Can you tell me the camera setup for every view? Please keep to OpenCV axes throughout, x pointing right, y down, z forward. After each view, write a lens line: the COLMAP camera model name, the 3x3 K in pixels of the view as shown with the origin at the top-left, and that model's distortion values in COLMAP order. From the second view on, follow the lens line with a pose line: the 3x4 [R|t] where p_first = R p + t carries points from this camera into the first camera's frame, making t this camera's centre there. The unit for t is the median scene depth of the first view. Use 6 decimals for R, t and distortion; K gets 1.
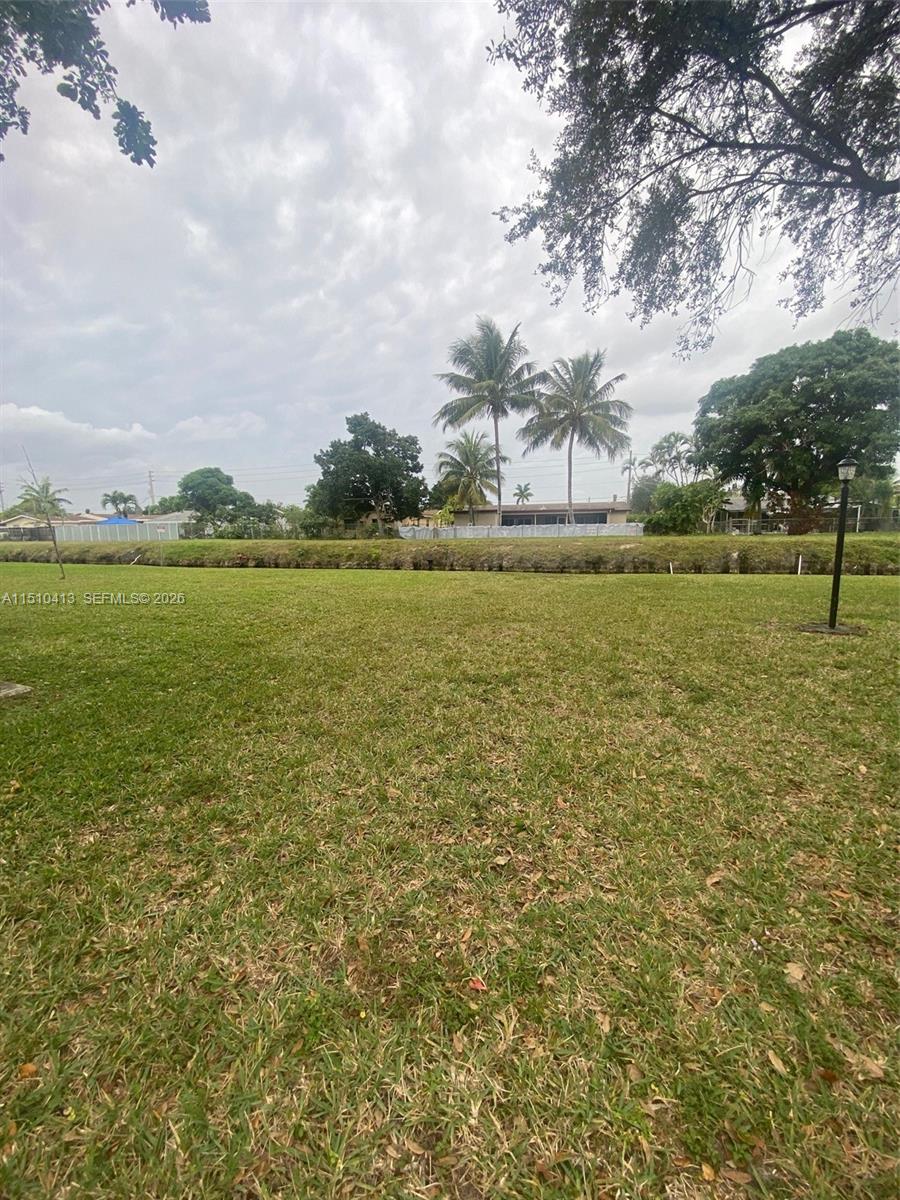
lens RADIAL K [[490.5, 0, 445.0], [0, 490.5, 601.5], [0, 0, 1]] dist [0.007954, -0.014702]
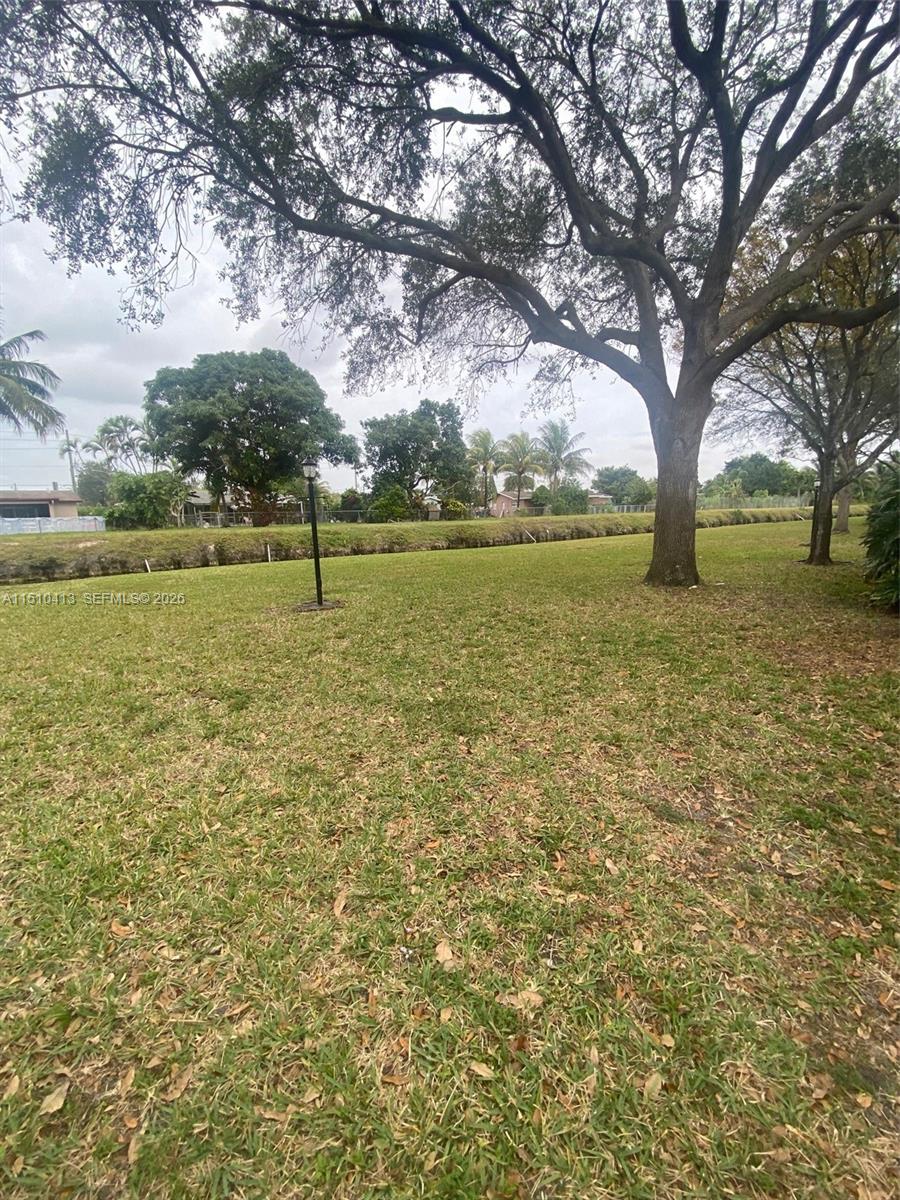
lens RADIAL K [[490.5, 0, 455.9], [0, 490.5, 598.6], [0, 0, 1]] dist [0.007954, -0.014702]
pose [[0.535695, -0.143870, 0.832065, -0.003075], [0.137925, 0.987053, 0.081870, -0.012879], [-0.833071, 0.070905, 0.548603, 0.105532]]
